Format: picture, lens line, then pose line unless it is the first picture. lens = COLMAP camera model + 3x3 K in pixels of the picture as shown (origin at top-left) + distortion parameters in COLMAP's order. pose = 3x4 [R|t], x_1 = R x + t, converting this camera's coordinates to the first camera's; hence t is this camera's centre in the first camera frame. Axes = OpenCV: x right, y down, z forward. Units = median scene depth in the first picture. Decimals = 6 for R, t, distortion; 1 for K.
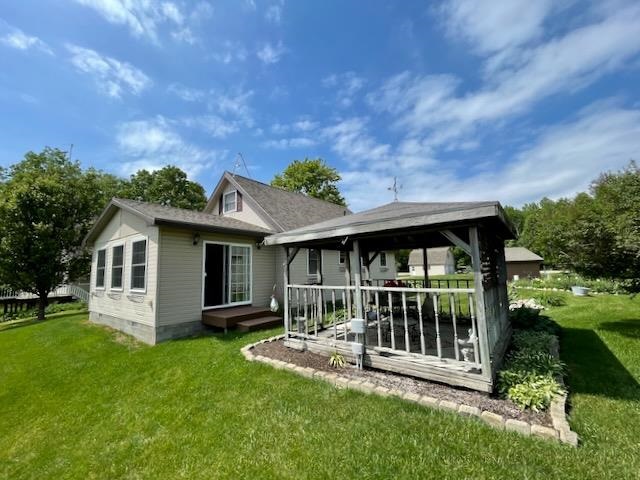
lens RADIAL K [[265.6, 0, 320.0], [0, 265.6, 240.0], [0, 0, 1]] dist [-0.001178, -0.000020]
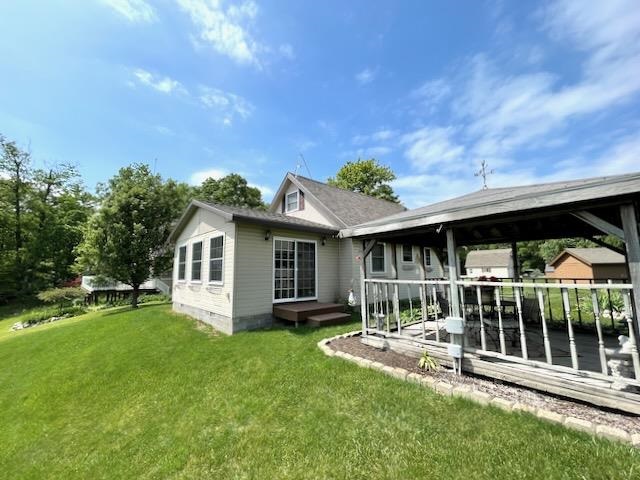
lens RADIAL K [[256.0, 0, 320.0], [0, 256.0, 240.0], [0, 0, 1]] dist [0.001200, 0.000406]
pose [[0.985459, -0.004477, -0.169854, -0.104260], [0.002579, 0.999932, -0.011392, 0.032444], [0.169893, 0.010788, 0.985403, 0.053605]]
